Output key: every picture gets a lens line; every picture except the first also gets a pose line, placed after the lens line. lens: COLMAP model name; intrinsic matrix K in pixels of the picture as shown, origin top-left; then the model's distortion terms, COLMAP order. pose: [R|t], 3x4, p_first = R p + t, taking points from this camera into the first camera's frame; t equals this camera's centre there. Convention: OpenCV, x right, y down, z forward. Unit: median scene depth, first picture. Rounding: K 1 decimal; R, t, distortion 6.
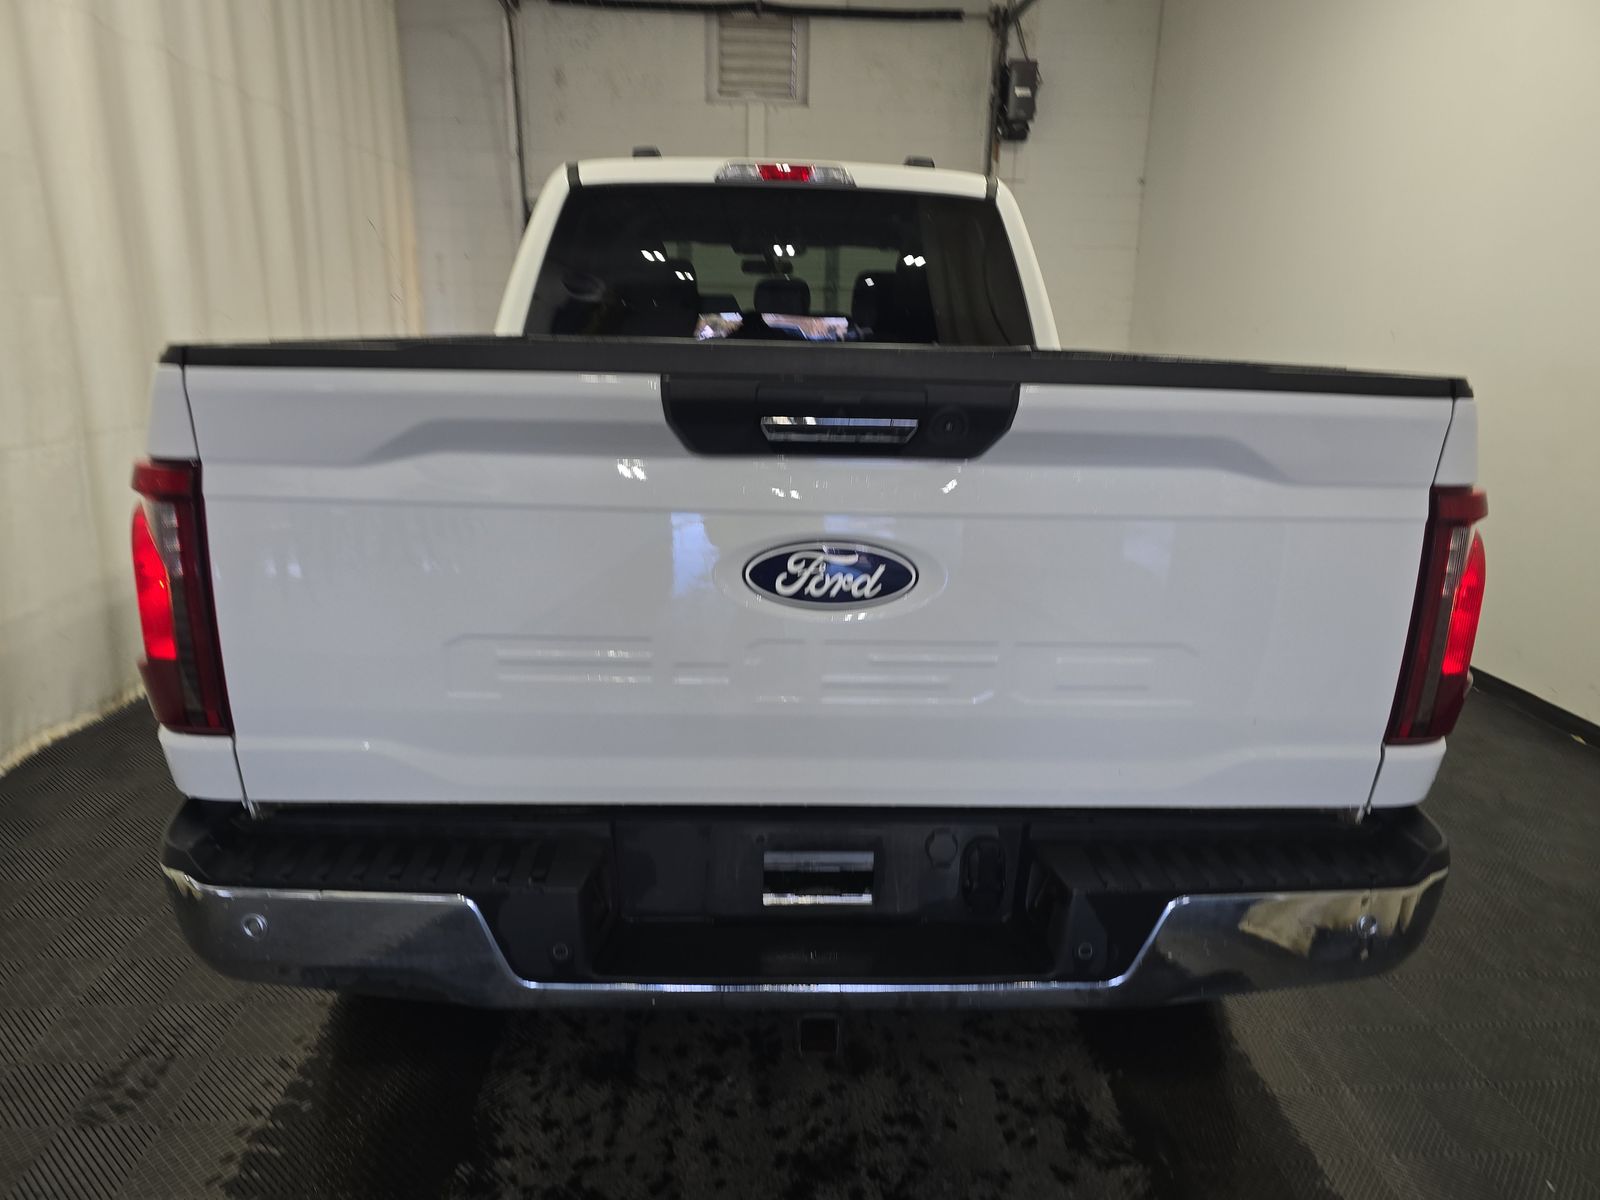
lens RADIAL K [[1087.0, 0, 823.7], [0, 1087.0, 599.9], [0, 0, 1]] dist [0.058606, -0.063310]
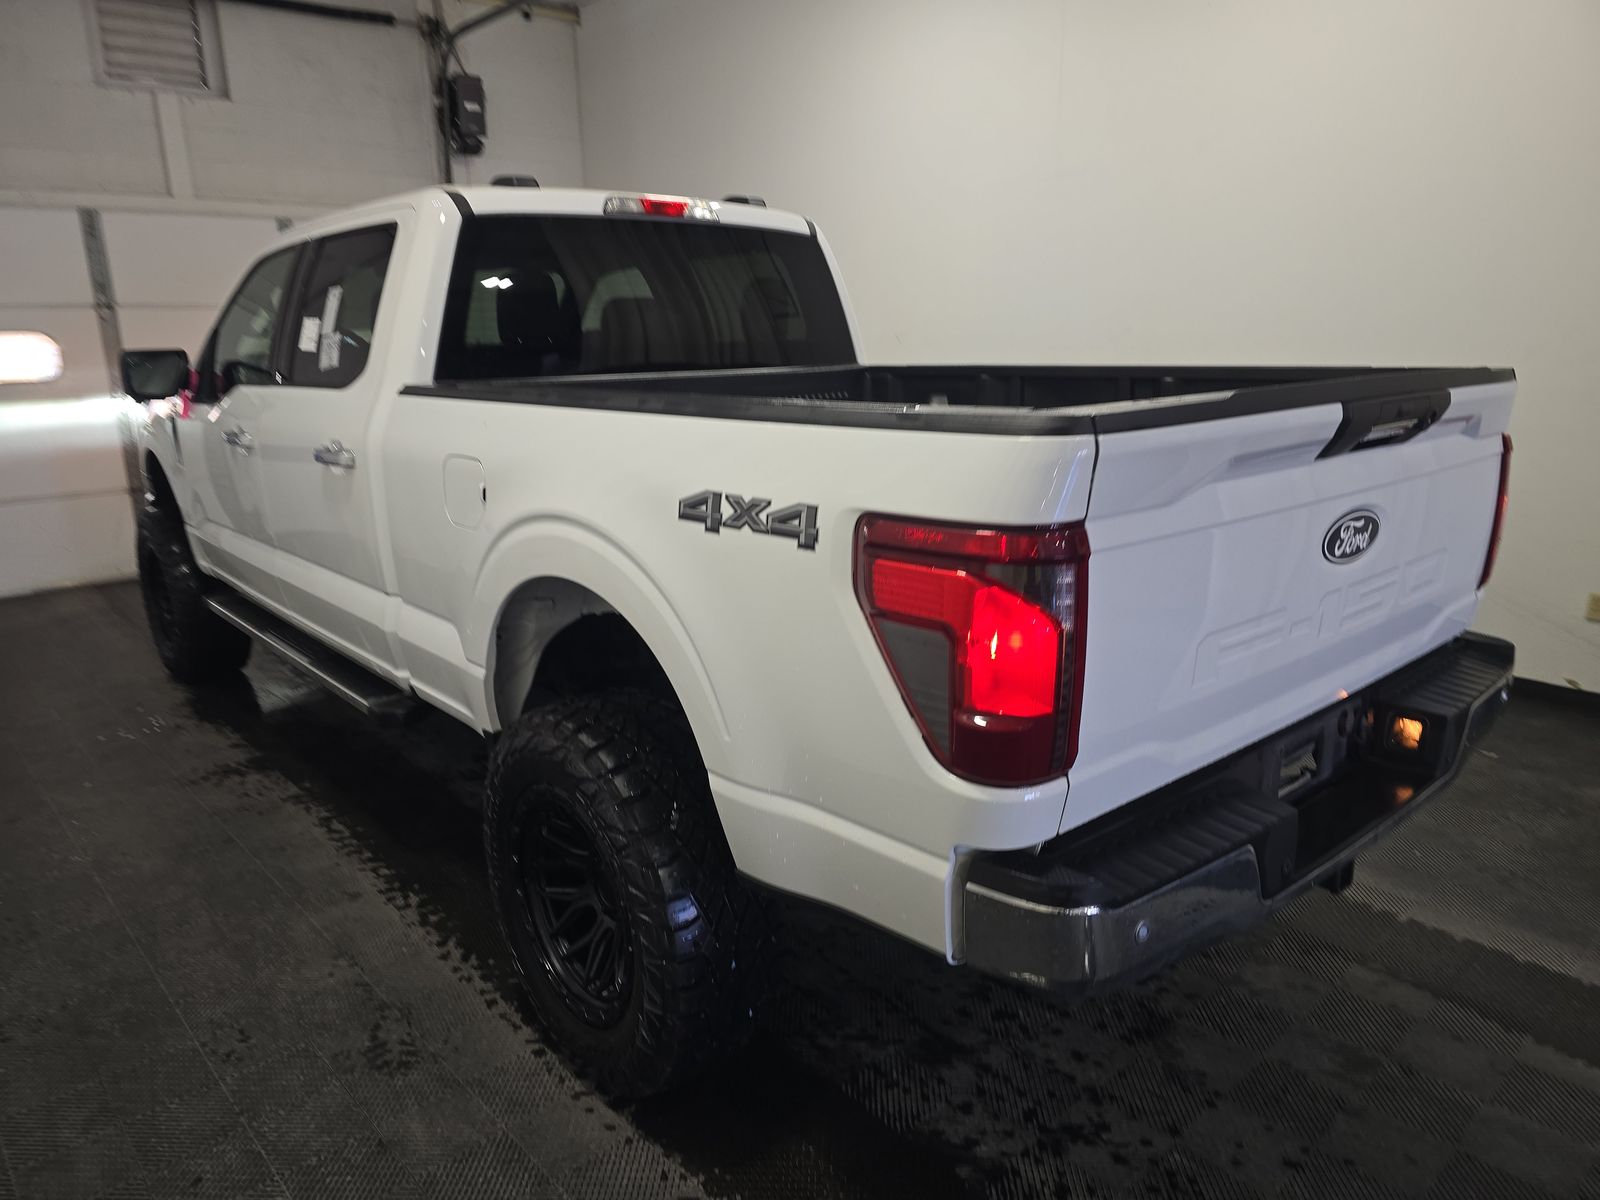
lens RADIAL K [[1096.4, 0, 792.6], [0, 1096.4, 597.5], [0, 0, 1]] dist [0.040077, -0.045853]
pose [[0.771805, -0.186460, 0.607907, -0.283975], [0.188907, 0.980112, 0.060785, -0.033457], [-0.607150, 0.067924, 0.791678, 0.063746]]
